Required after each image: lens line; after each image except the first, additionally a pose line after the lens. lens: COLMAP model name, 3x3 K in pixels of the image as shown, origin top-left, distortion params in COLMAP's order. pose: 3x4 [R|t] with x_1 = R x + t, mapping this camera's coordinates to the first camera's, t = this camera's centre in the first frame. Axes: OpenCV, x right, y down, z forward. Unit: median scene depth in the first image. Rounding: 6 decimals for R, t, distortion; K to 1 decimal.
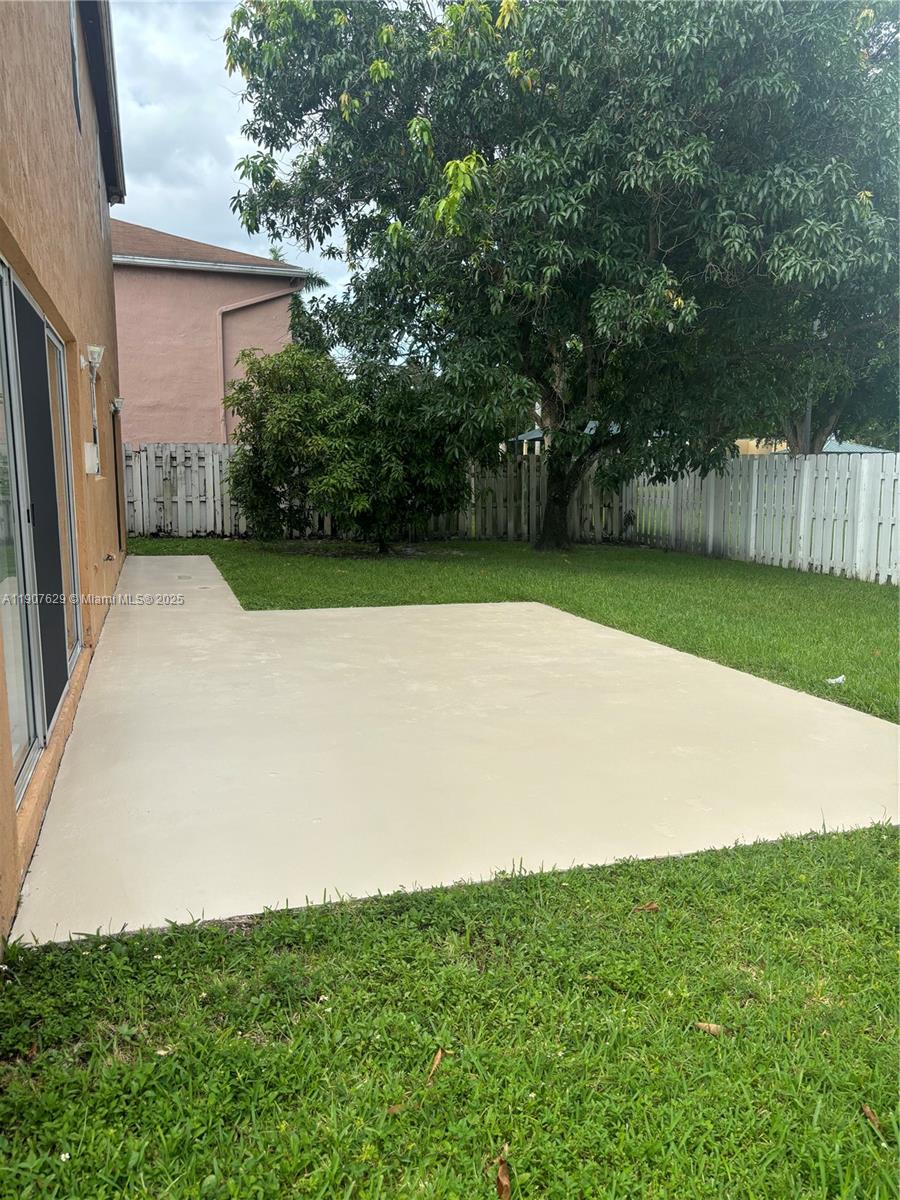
lens RADIAL K [[922.4, 0, 450.0], [0, 922.4, 600.0], [0, 0, 1]] dist [0.027925, -0.001803]
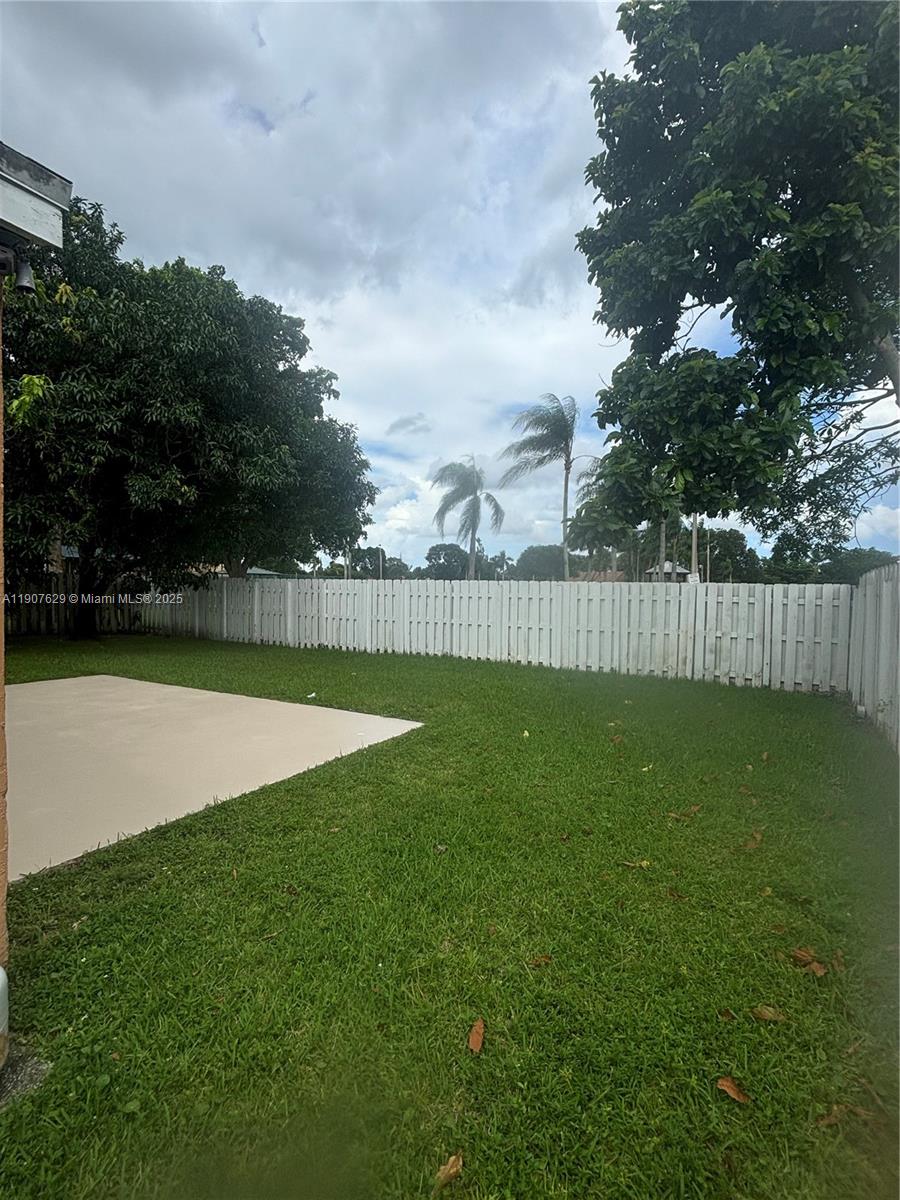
lens RADIAL K [[569.8, 0, 450.0], [0, 569.8, 600.0], [0, 0, 1]] dist [0.022893, 0.000158]
pose [[0.747677, -0.009687, 0.663992, -0.086856], [0.082569, 0.993490, -0.078481, 0.000990], [-0.658910, 0.113504, 0.743609, -0.067546]]
